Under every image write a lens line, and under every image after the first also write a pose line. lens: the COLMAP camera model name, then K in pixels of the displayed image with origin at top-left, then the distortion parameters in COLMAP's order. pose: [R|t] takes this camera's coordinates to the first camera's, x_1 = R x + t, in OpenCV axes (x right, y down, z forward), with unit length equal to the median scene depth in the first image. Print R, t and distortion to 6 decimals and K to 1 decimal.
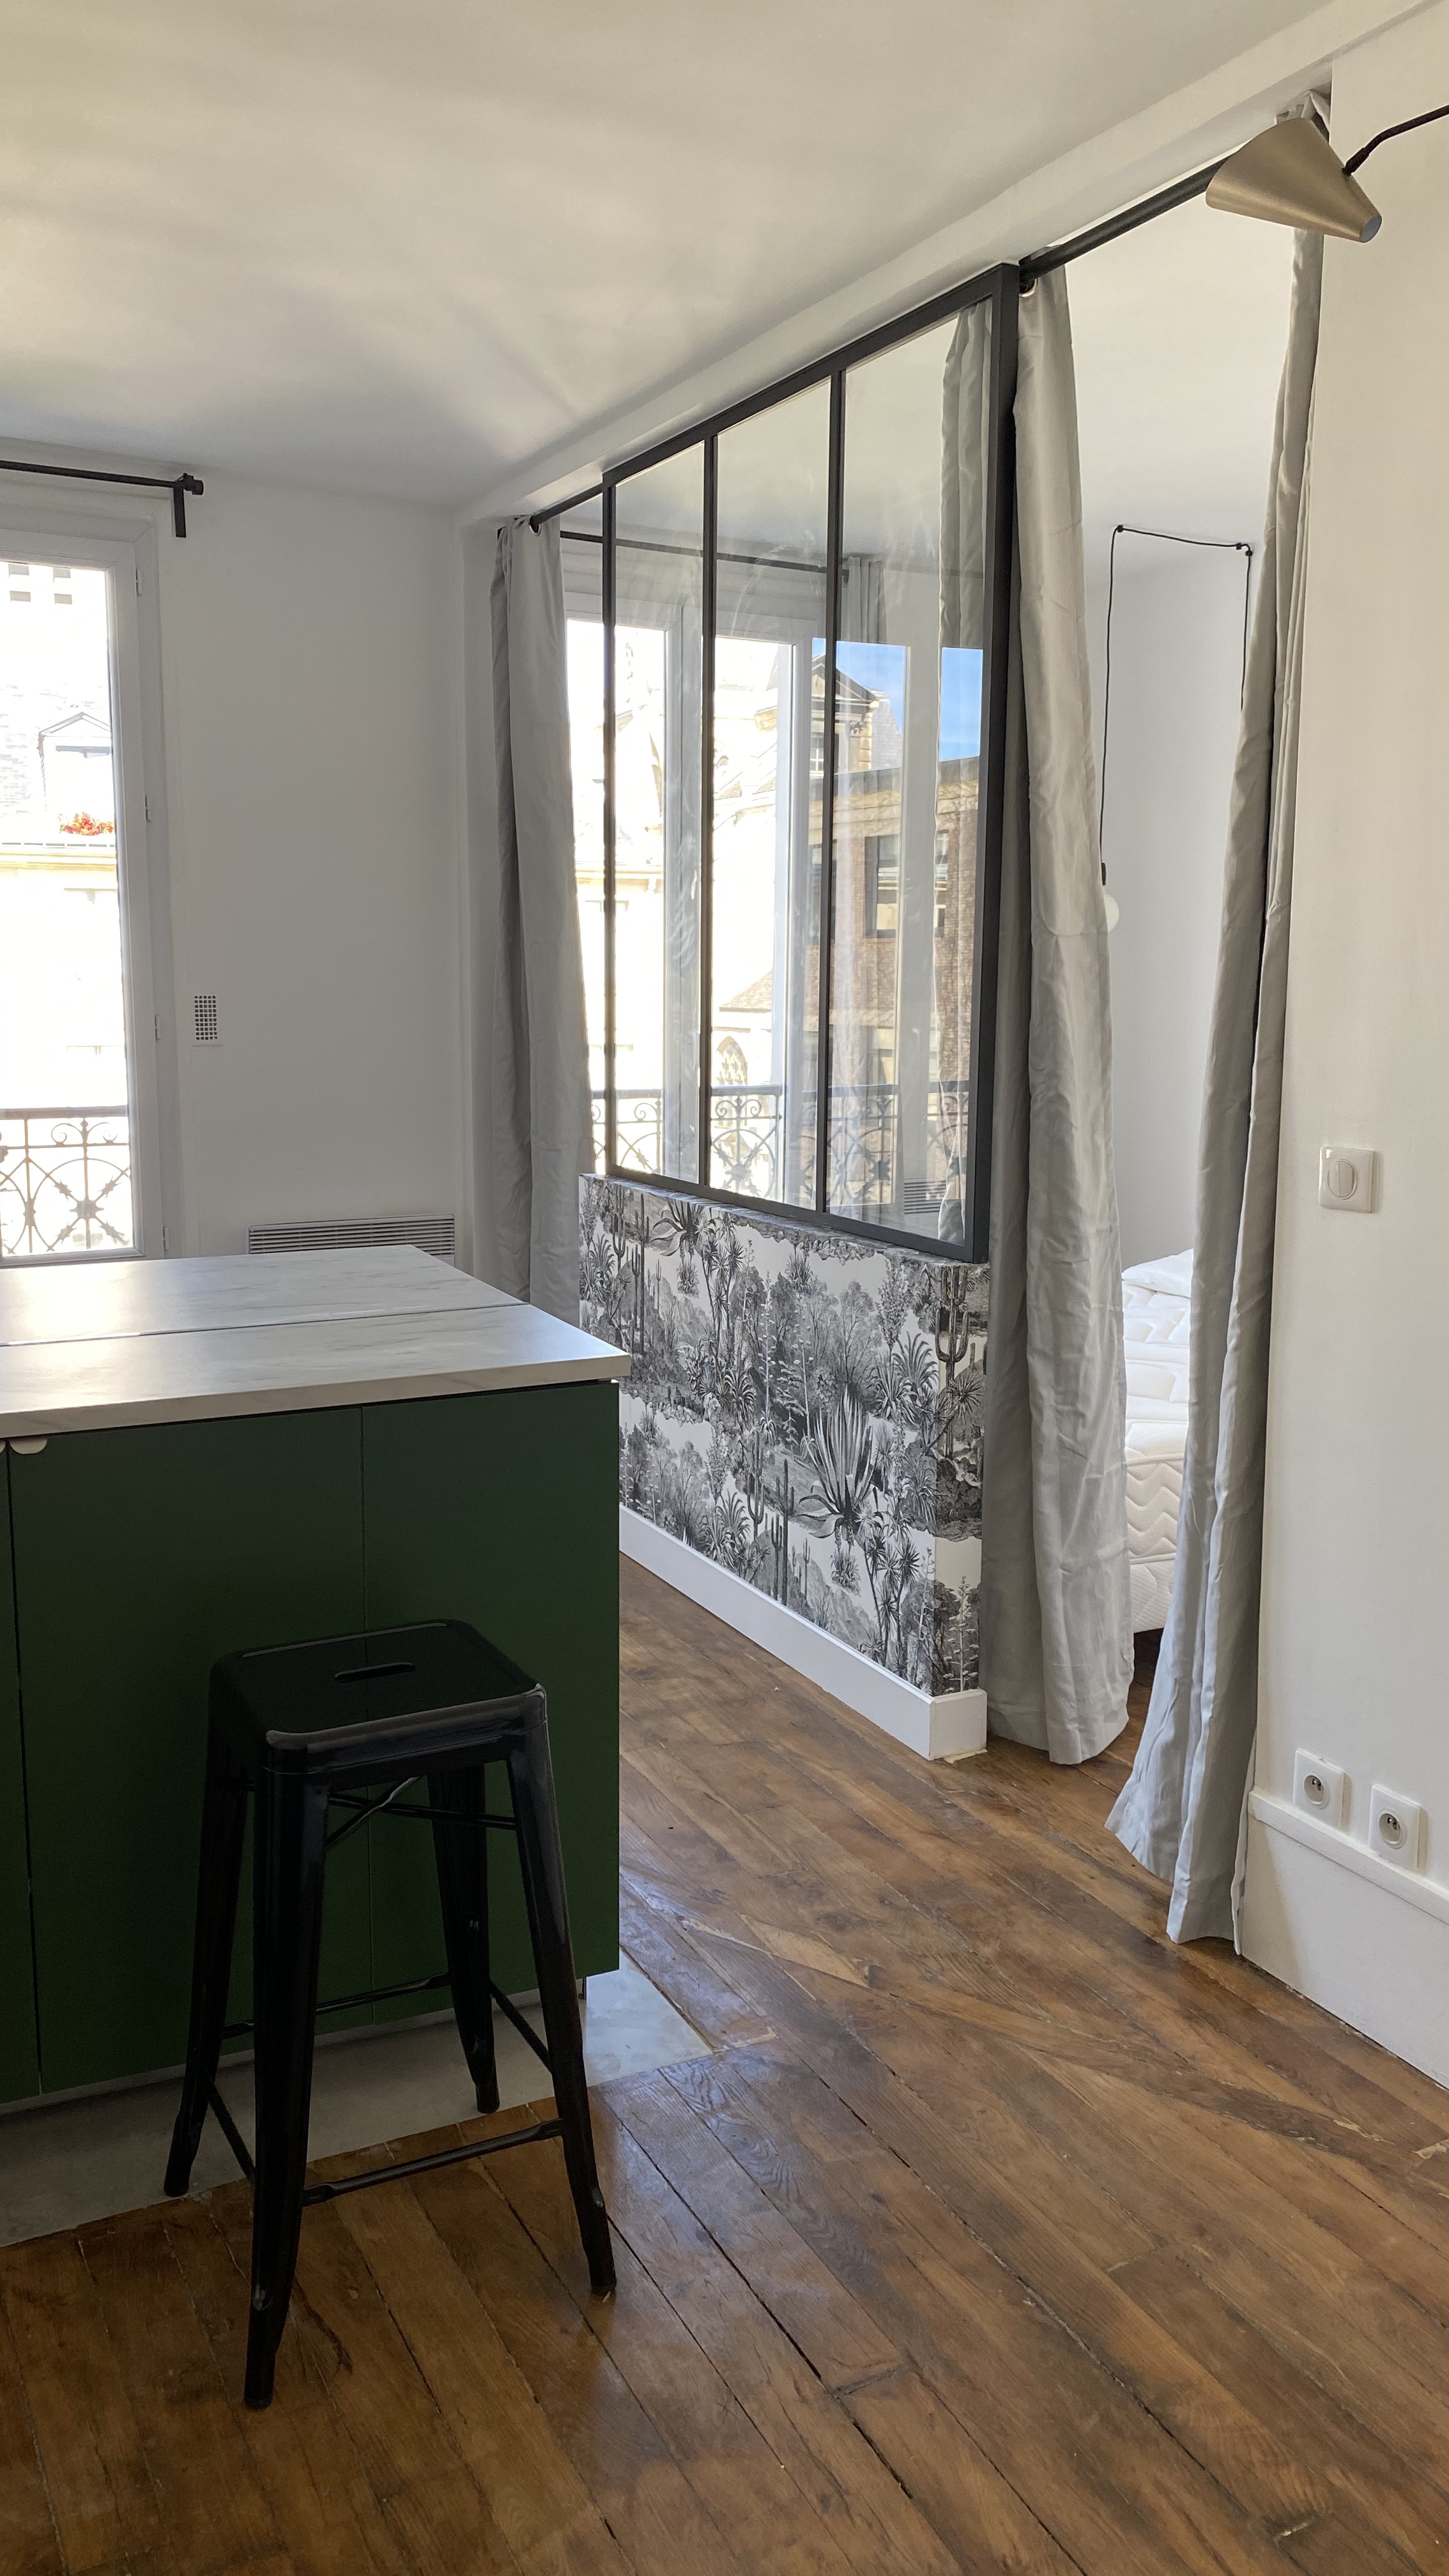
lens RADIAL K [[1953.6, 0, 699.0], [0, 1953.6, 1275.6], [0, 0, 1]] dist [0.040373, -0.064858]
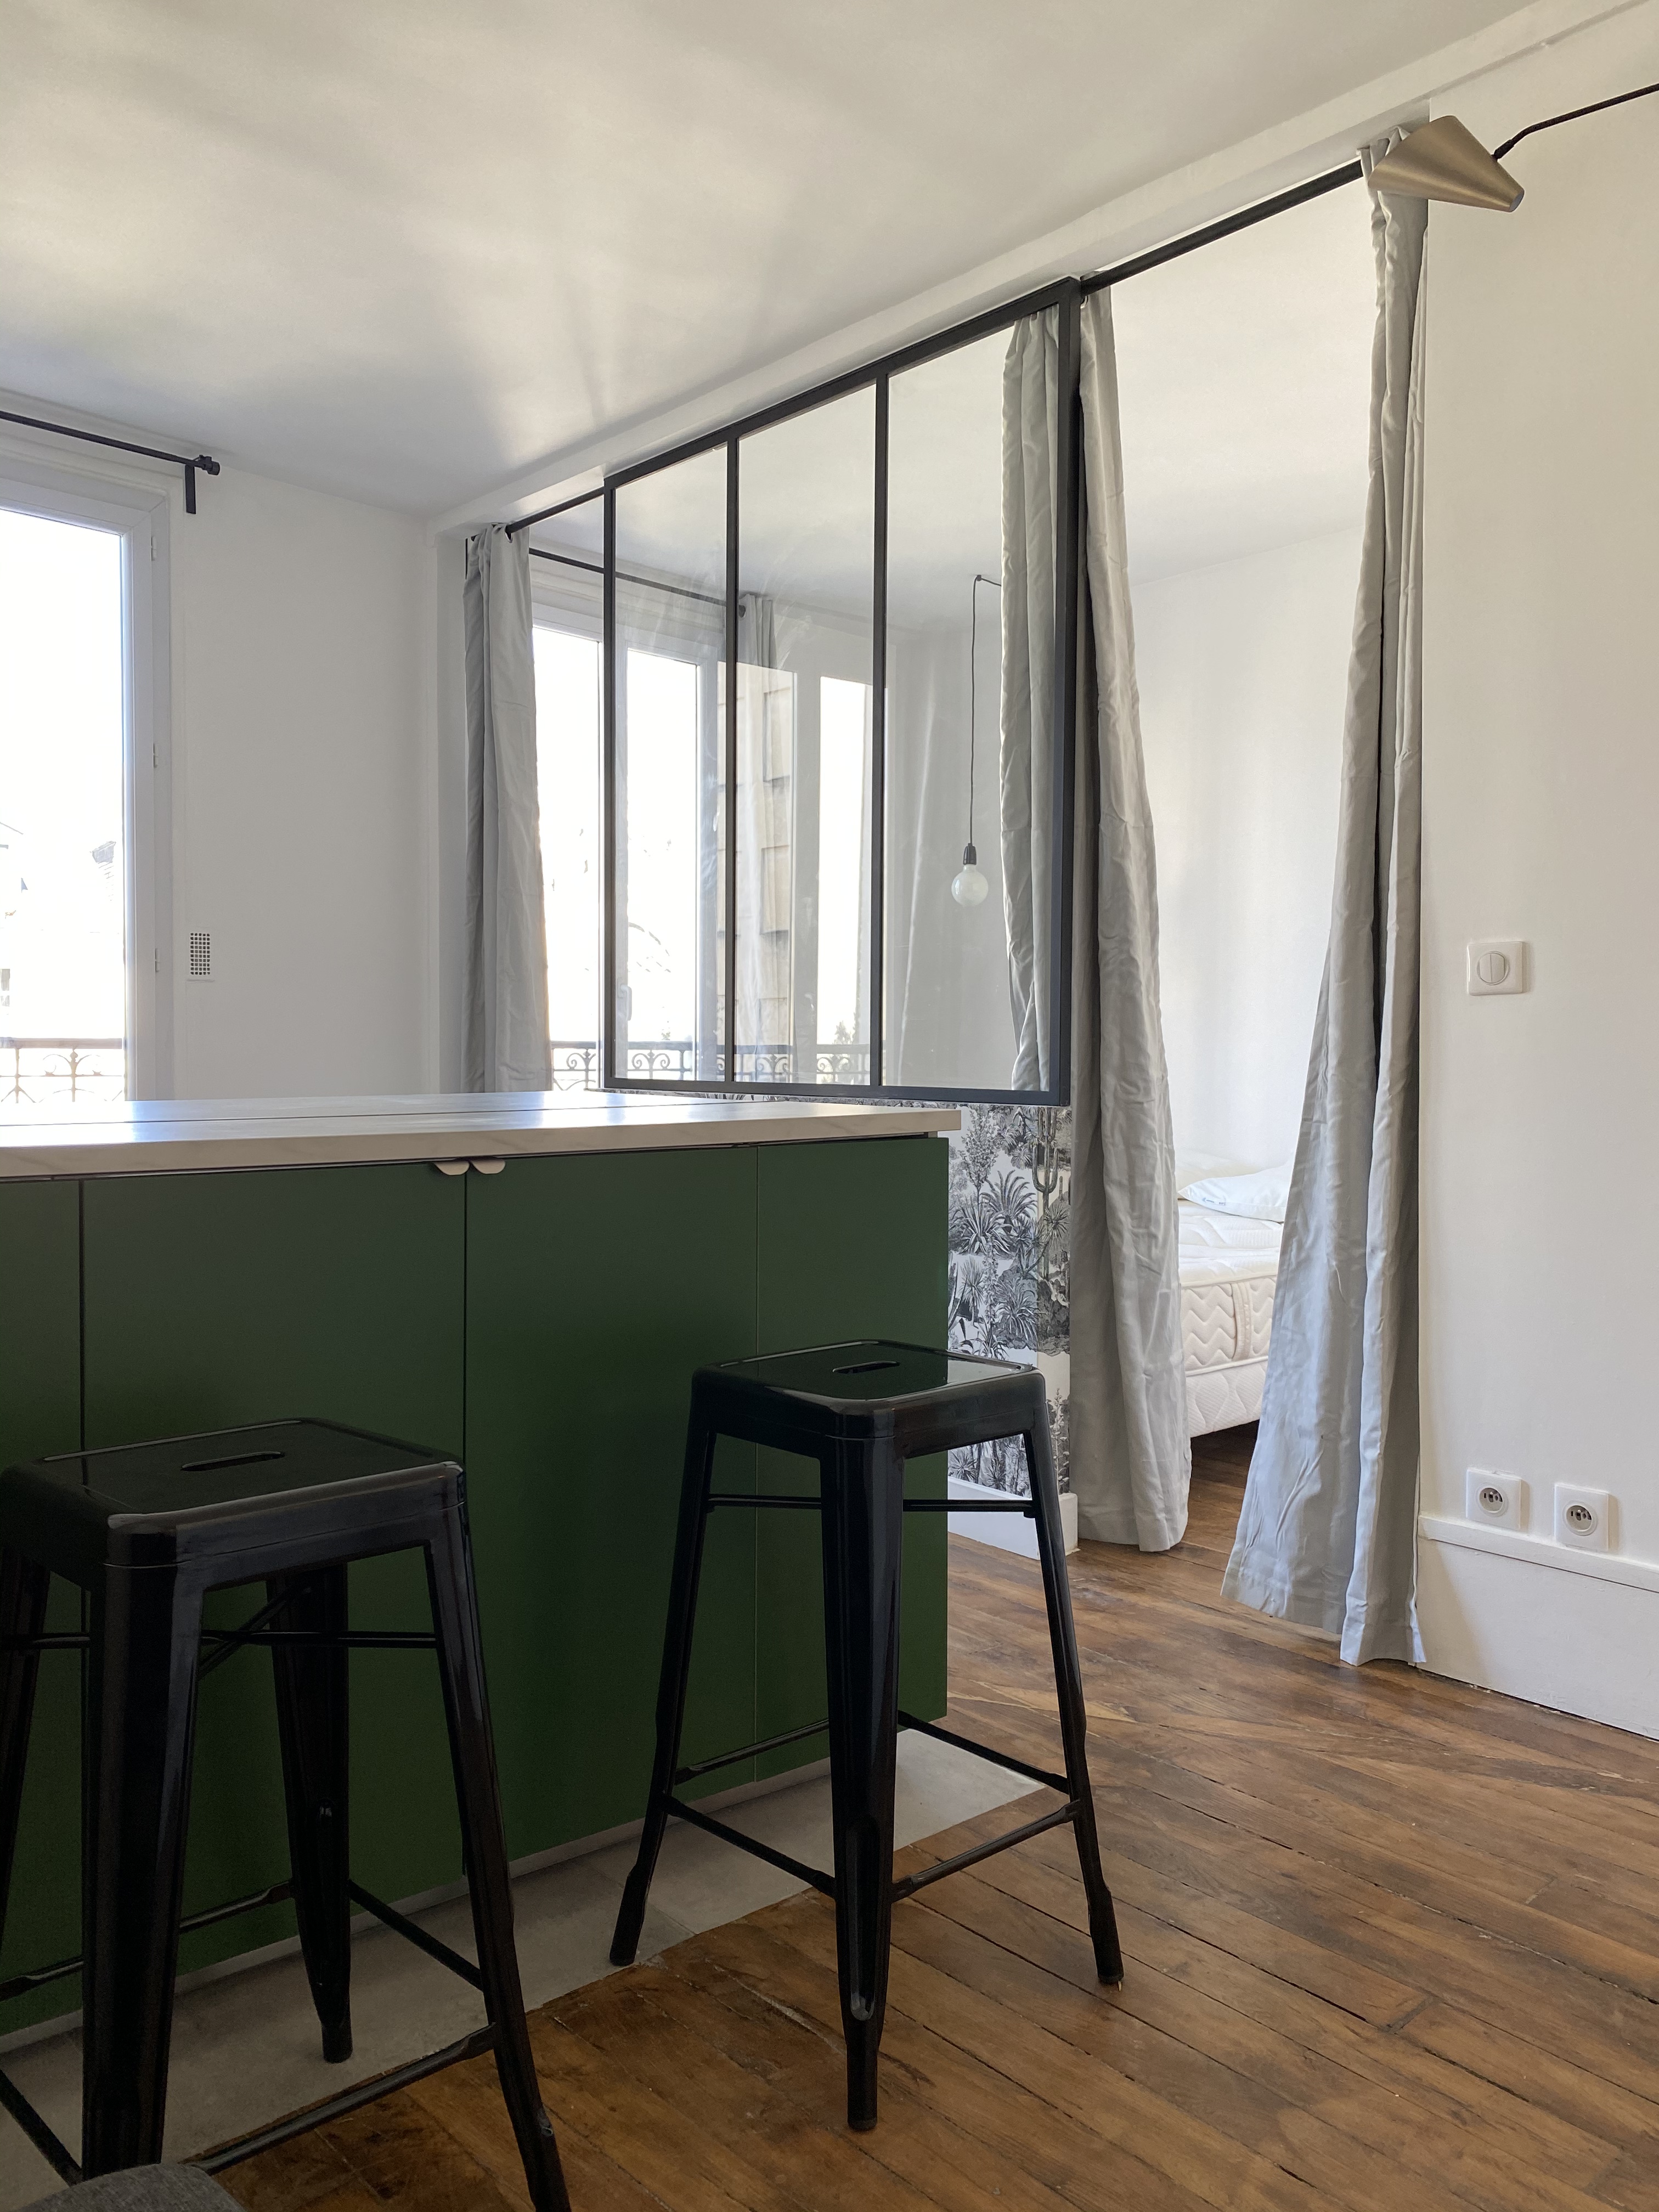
lens RADIAL K [[1680.2, 0, 787.6], [0, 1680.2, 1099.0], [0, 0, 1]] dist [0.030118, -0.029810]
pose [[0.967701, -0.008701, 0.251952, -0.262587], [0.041135, 0.991461, -0.123750, 0.105248], [-0.248724, 0.130117, 0.959795, 0.094771]]
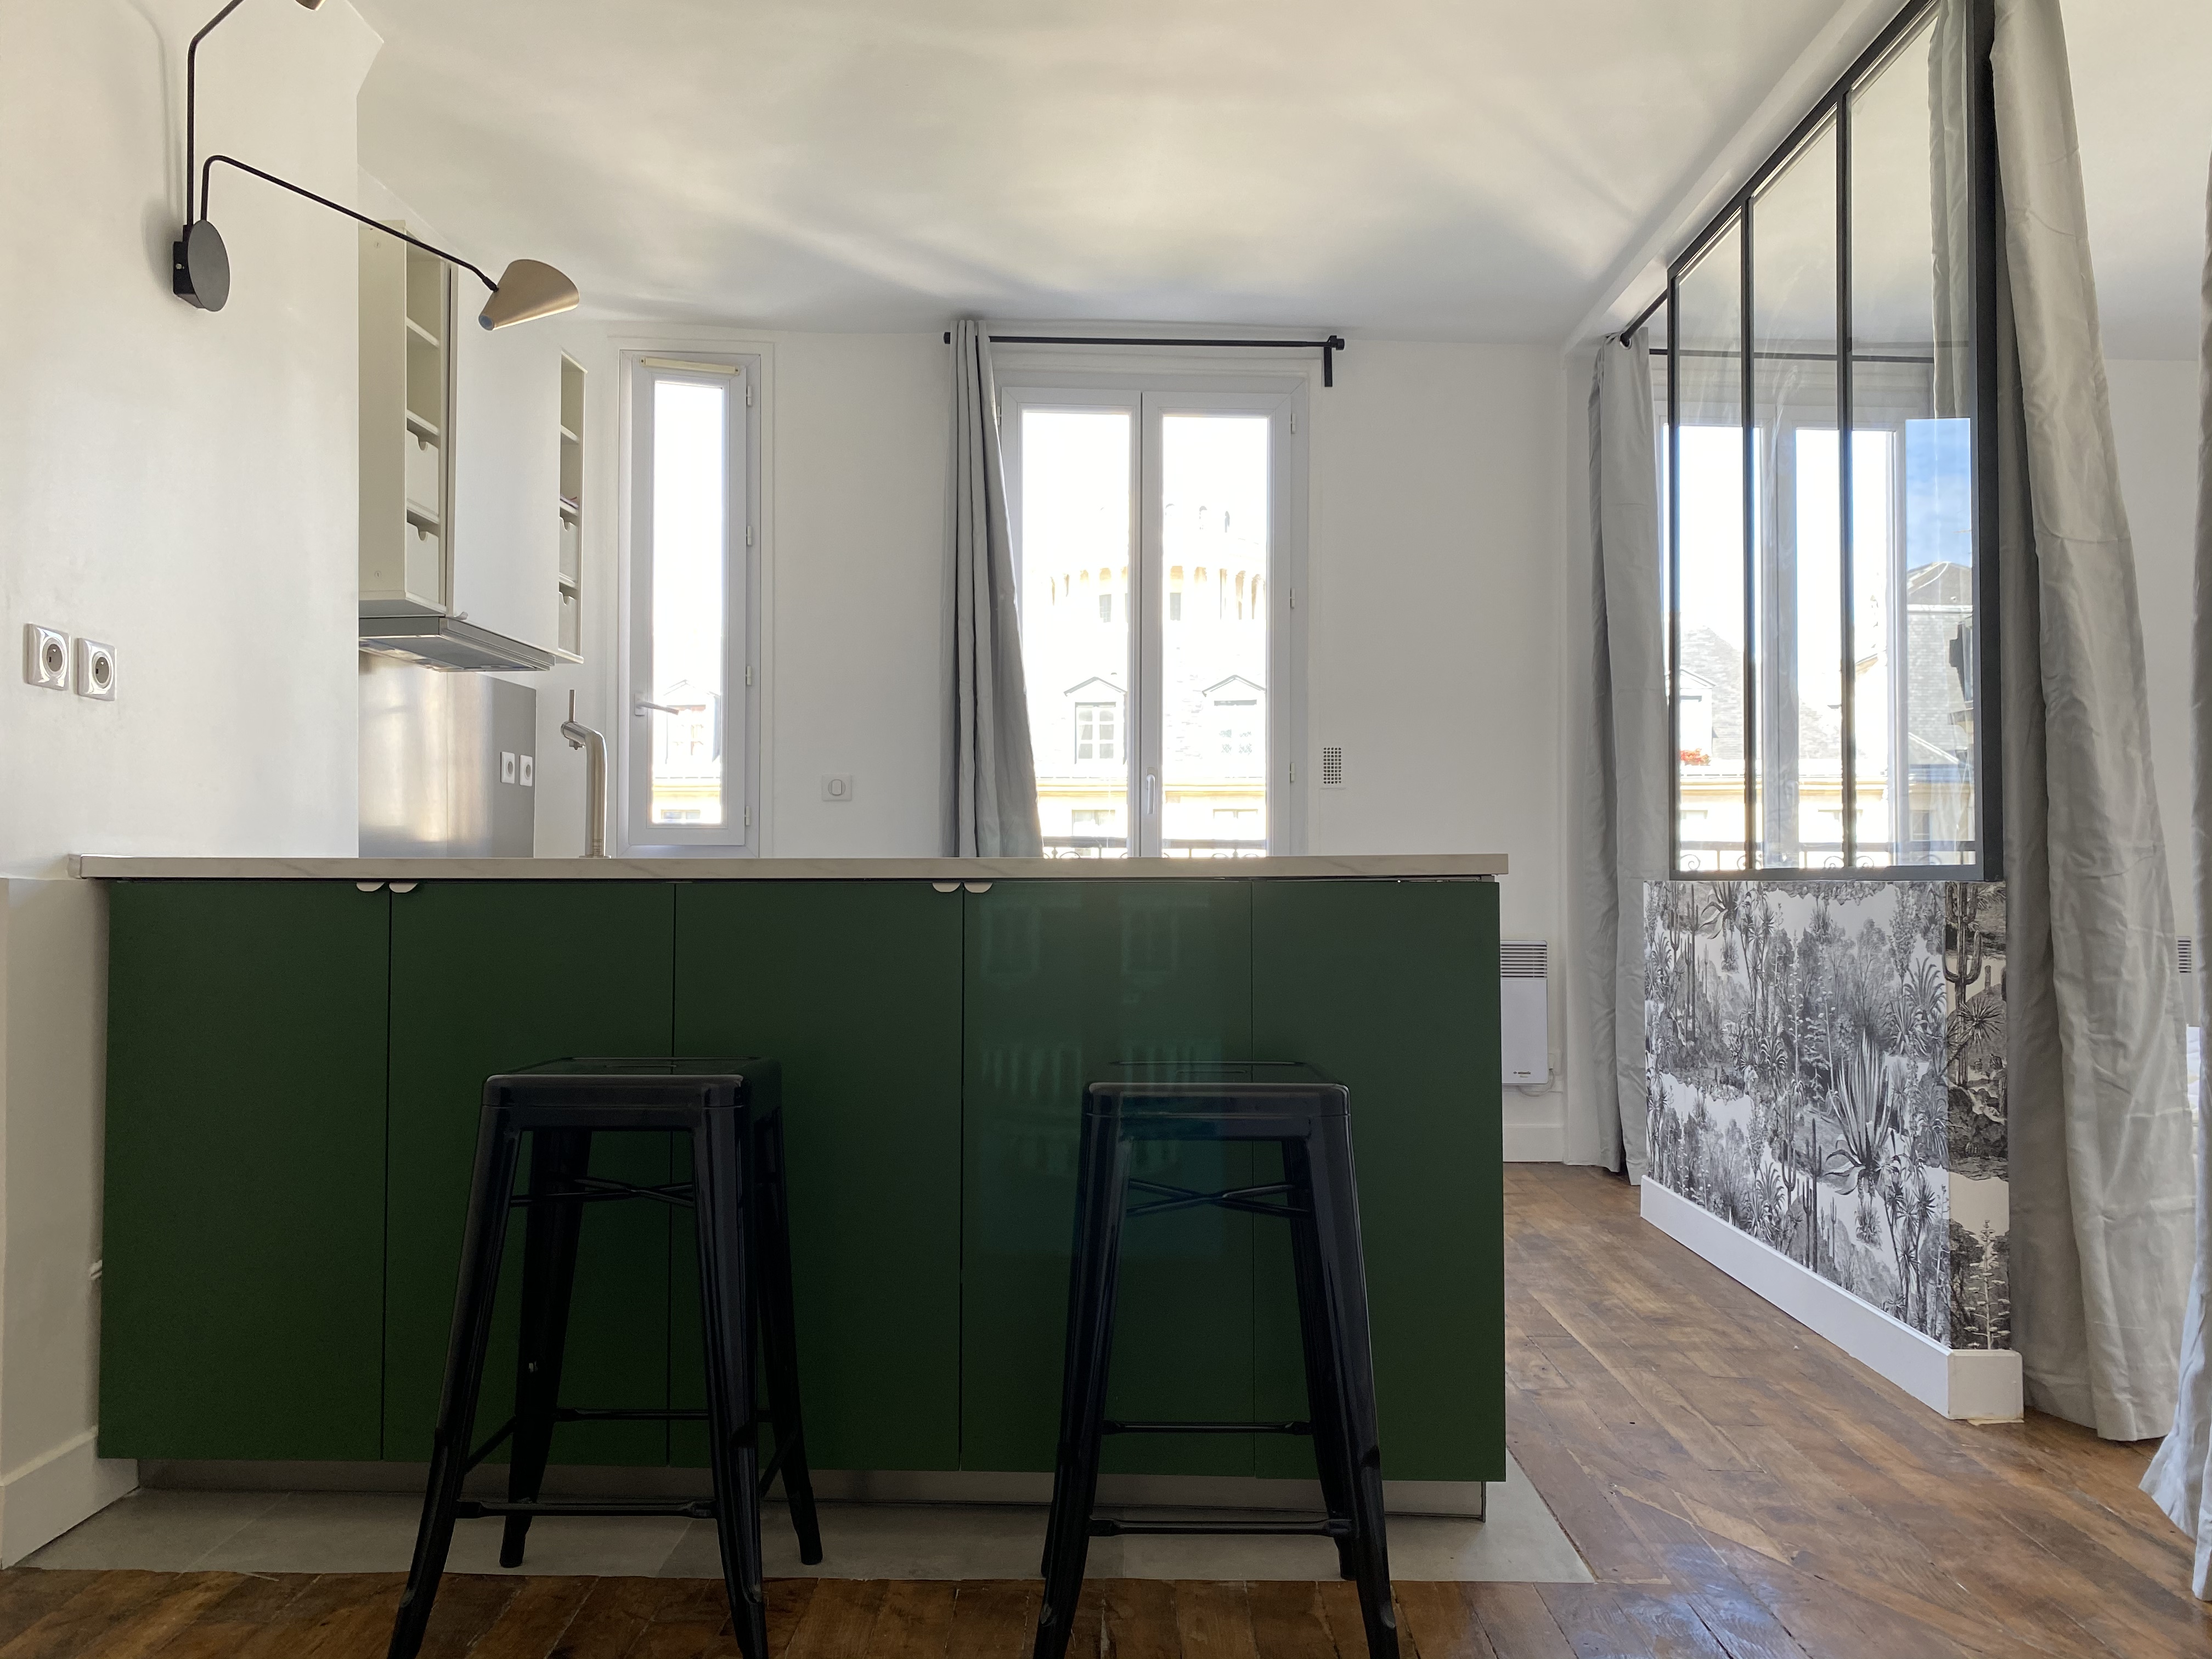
lens RADIAL K [[1680.2, 0, 1111.9], [0, 1680.2, 832.6], [0, 0, 1]] dist [0.030118, -0.029810]
pose [[0.893775, -0.015115, -0.448262, 0.129952], [-0.072290, 0.981510, -0.177233, 0.149628], [0.442652, 0.190812, 0.876156, 0.072811]]
